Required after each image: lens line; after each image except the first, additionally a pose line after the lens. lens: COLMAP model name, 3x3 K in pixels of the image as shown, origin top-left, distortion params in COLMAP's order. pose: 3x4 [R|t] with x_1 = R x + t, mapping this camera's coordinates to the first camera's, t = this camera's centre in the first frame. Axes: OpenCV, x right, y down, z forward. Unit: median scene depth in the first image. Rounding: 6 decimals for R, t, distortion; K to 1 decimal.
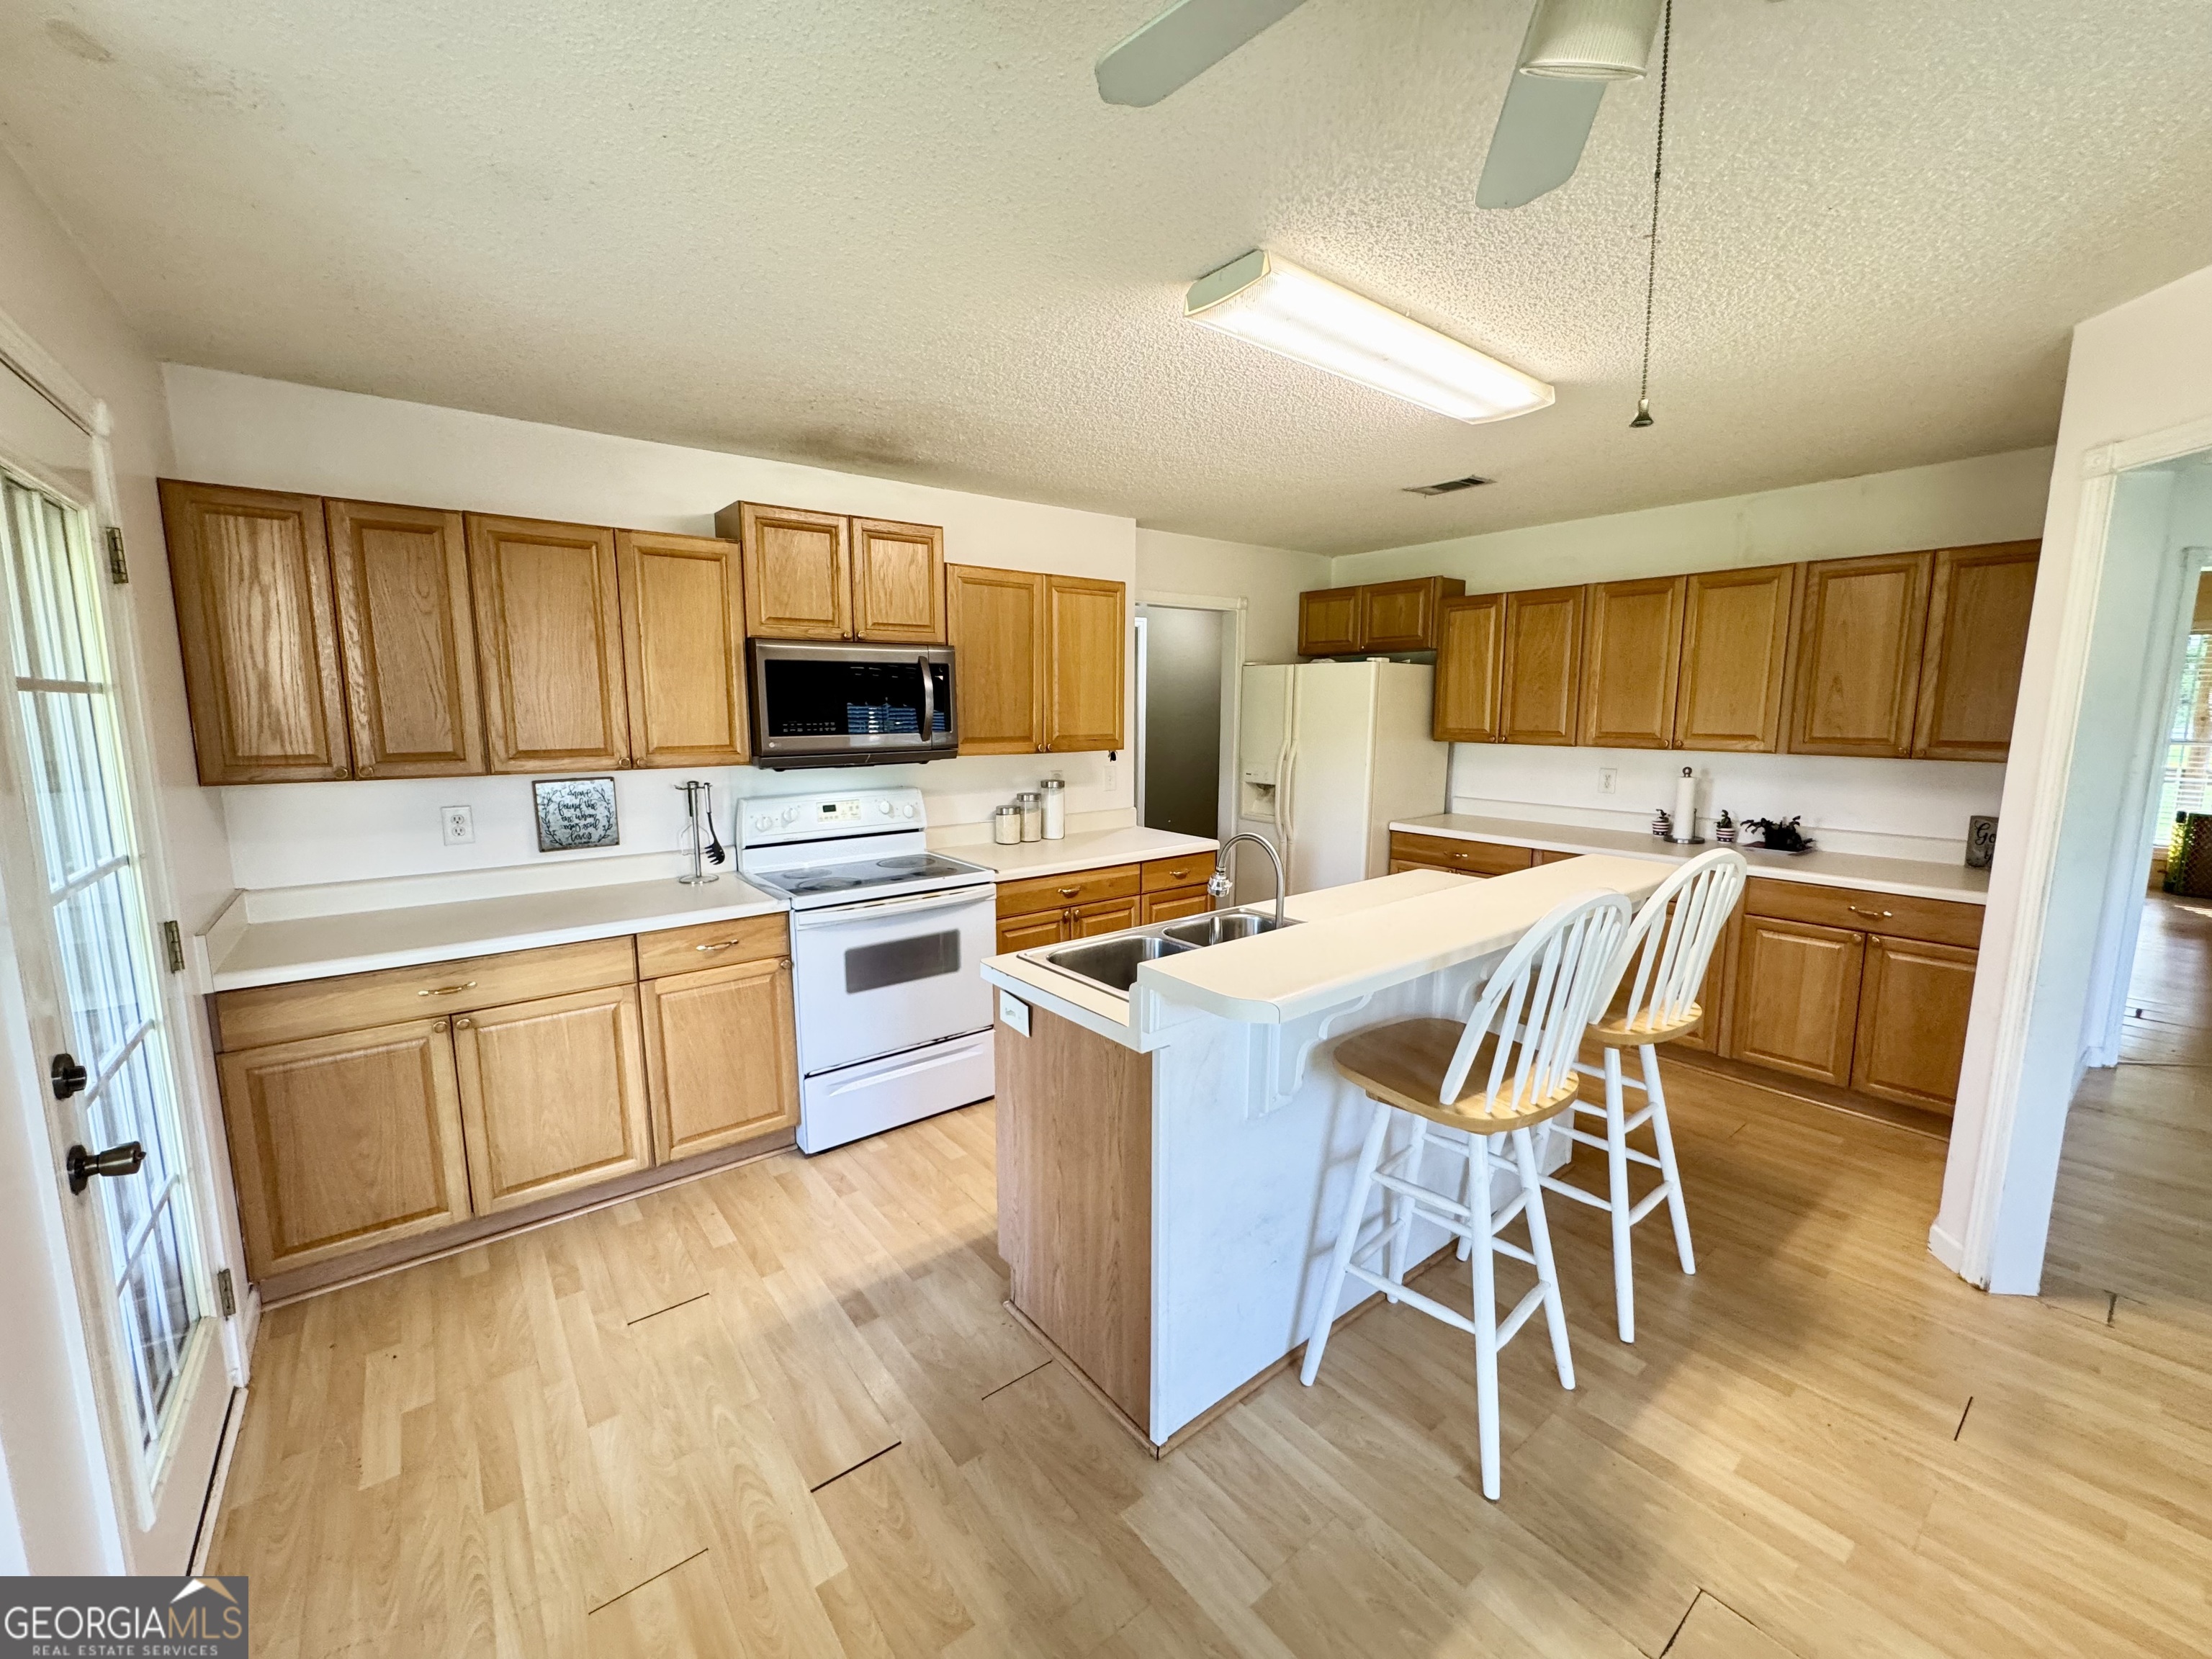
lens RADIAL K [[884.6, 0, 1120.8], [0, 884.6, 824.3], [0, 0, 1]] dist [-0.000381, -0.000184]
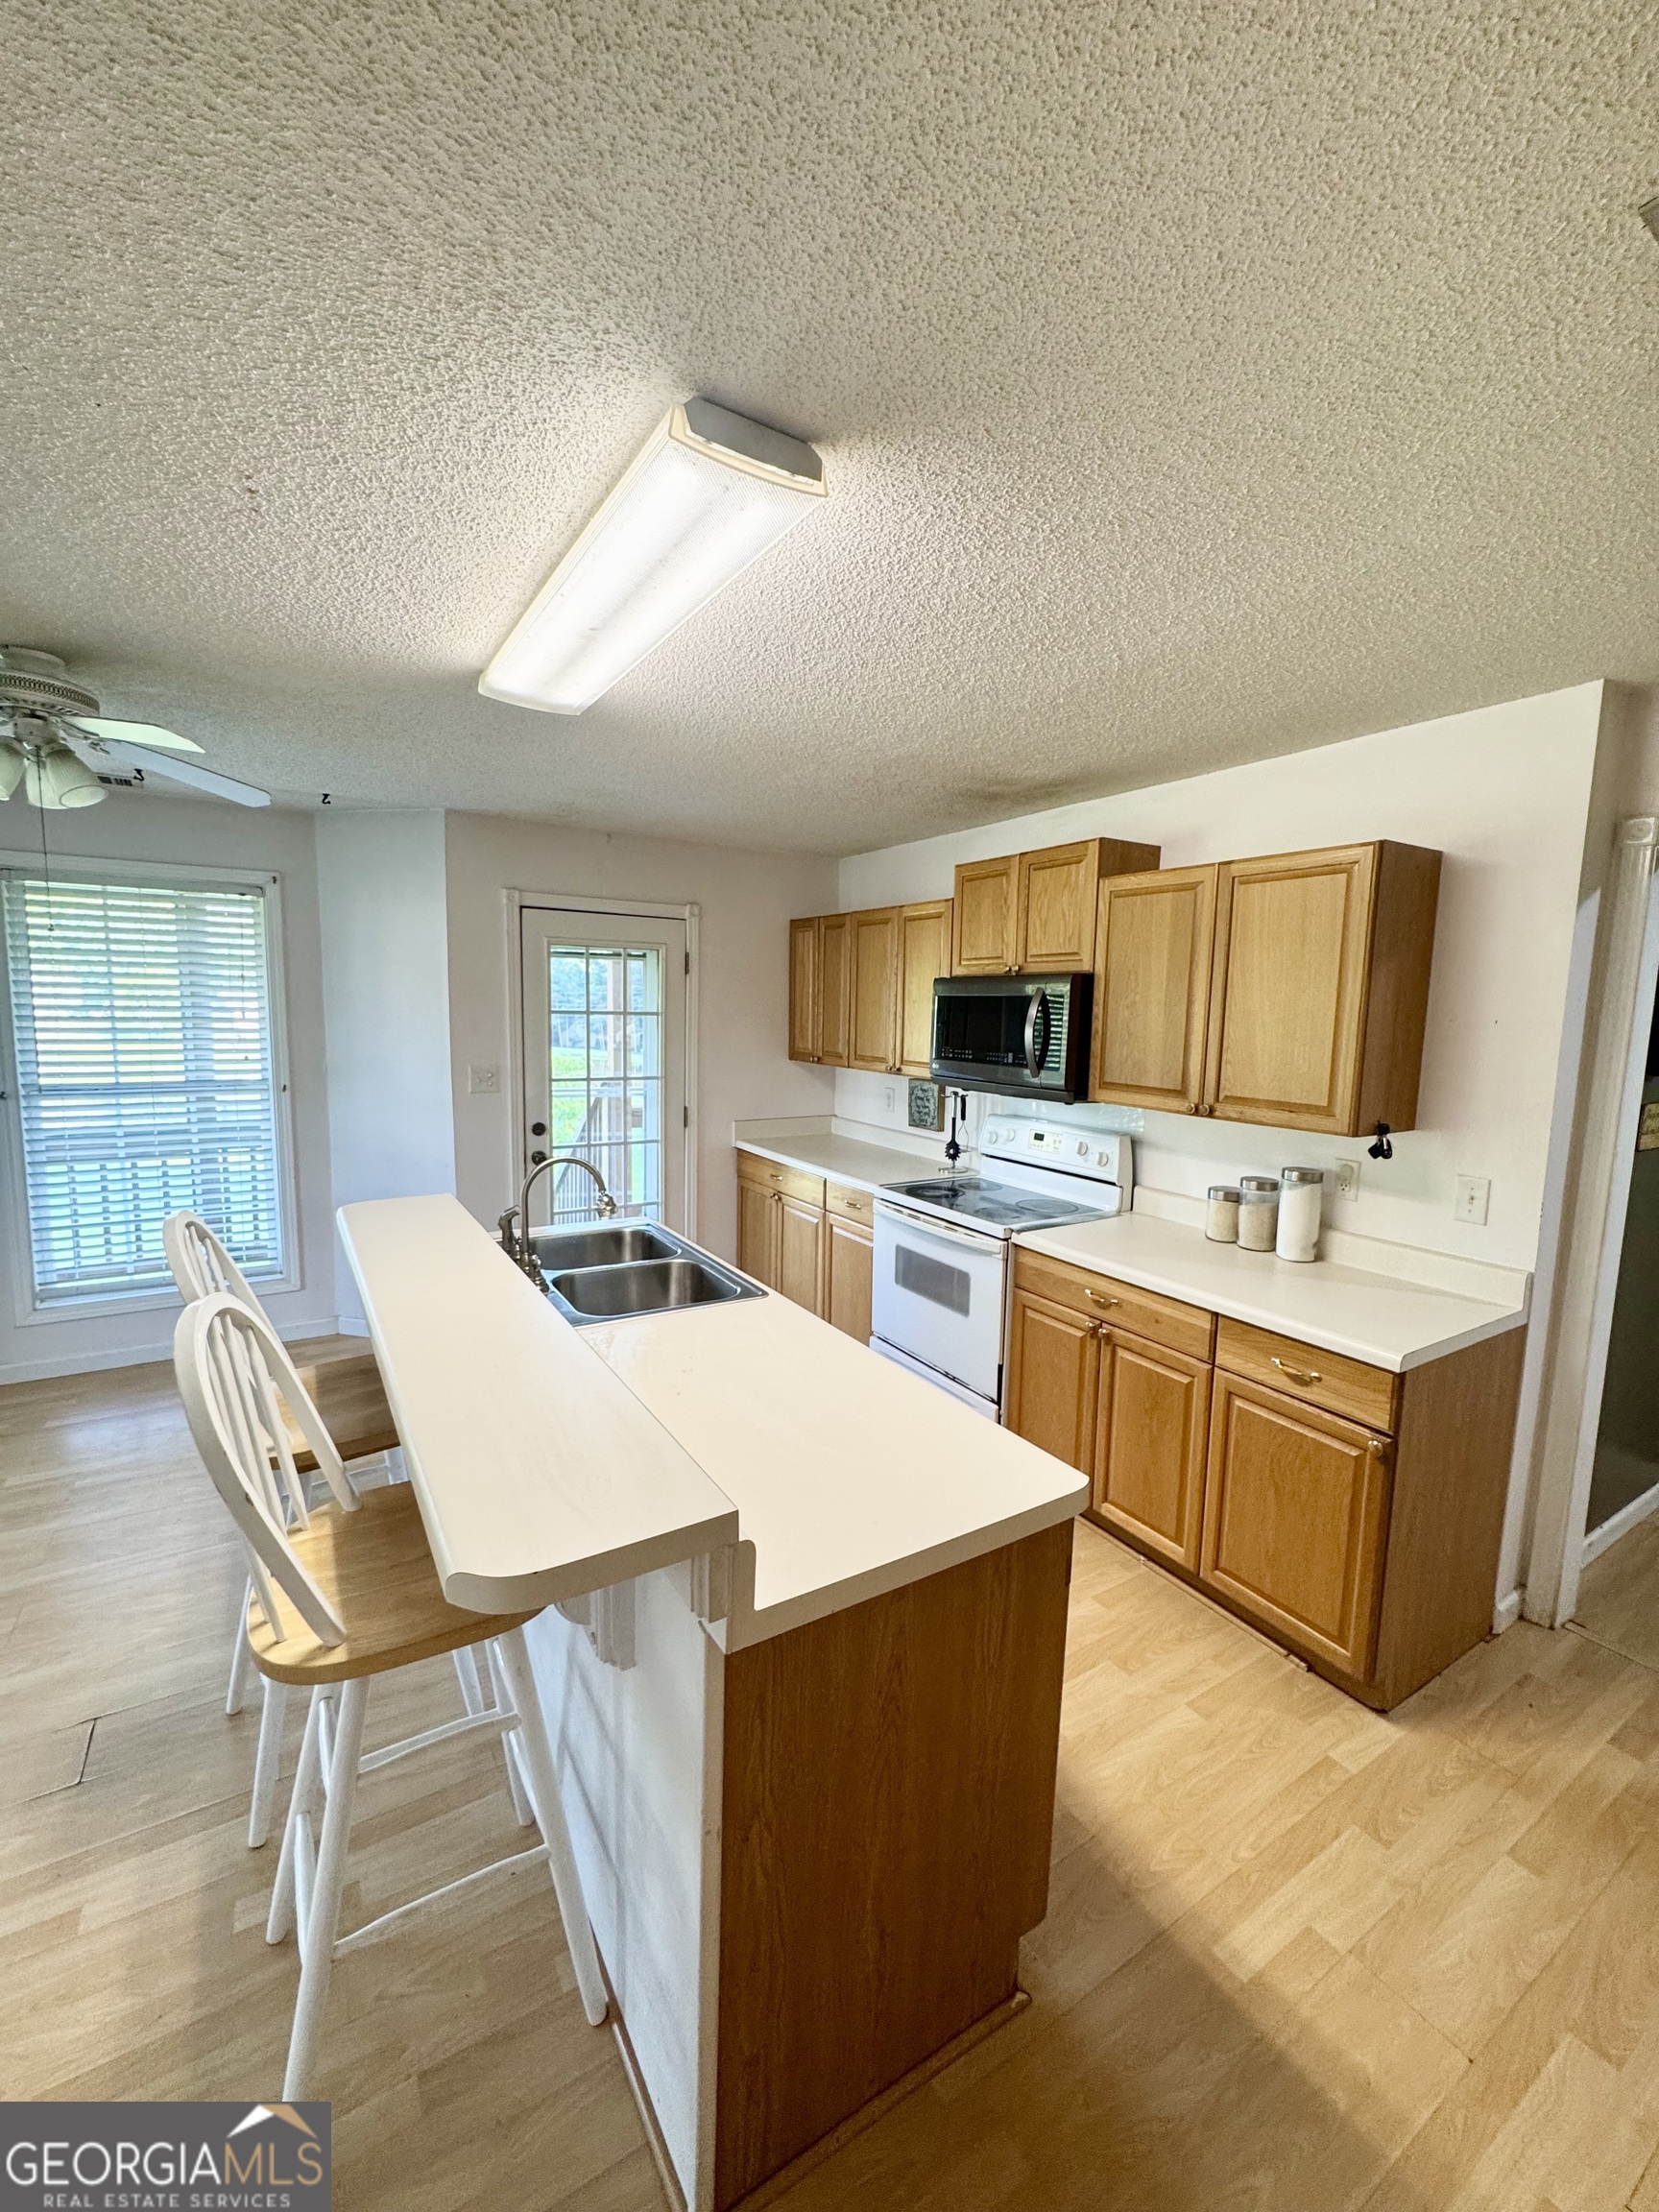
lens RADIAL K [[884.6, 0, 828.3], [0, 884.6, 1112.2], [0, 0, 1]] dist [-0.000381, -0.000184]
pose [[-0.109803, 0.123057, -0.986306, 0.745559], [-0.154689, 0.978100, 0.139254, -0.160075], [0.981843, 0.167861, -0.088363, 0.901610]]
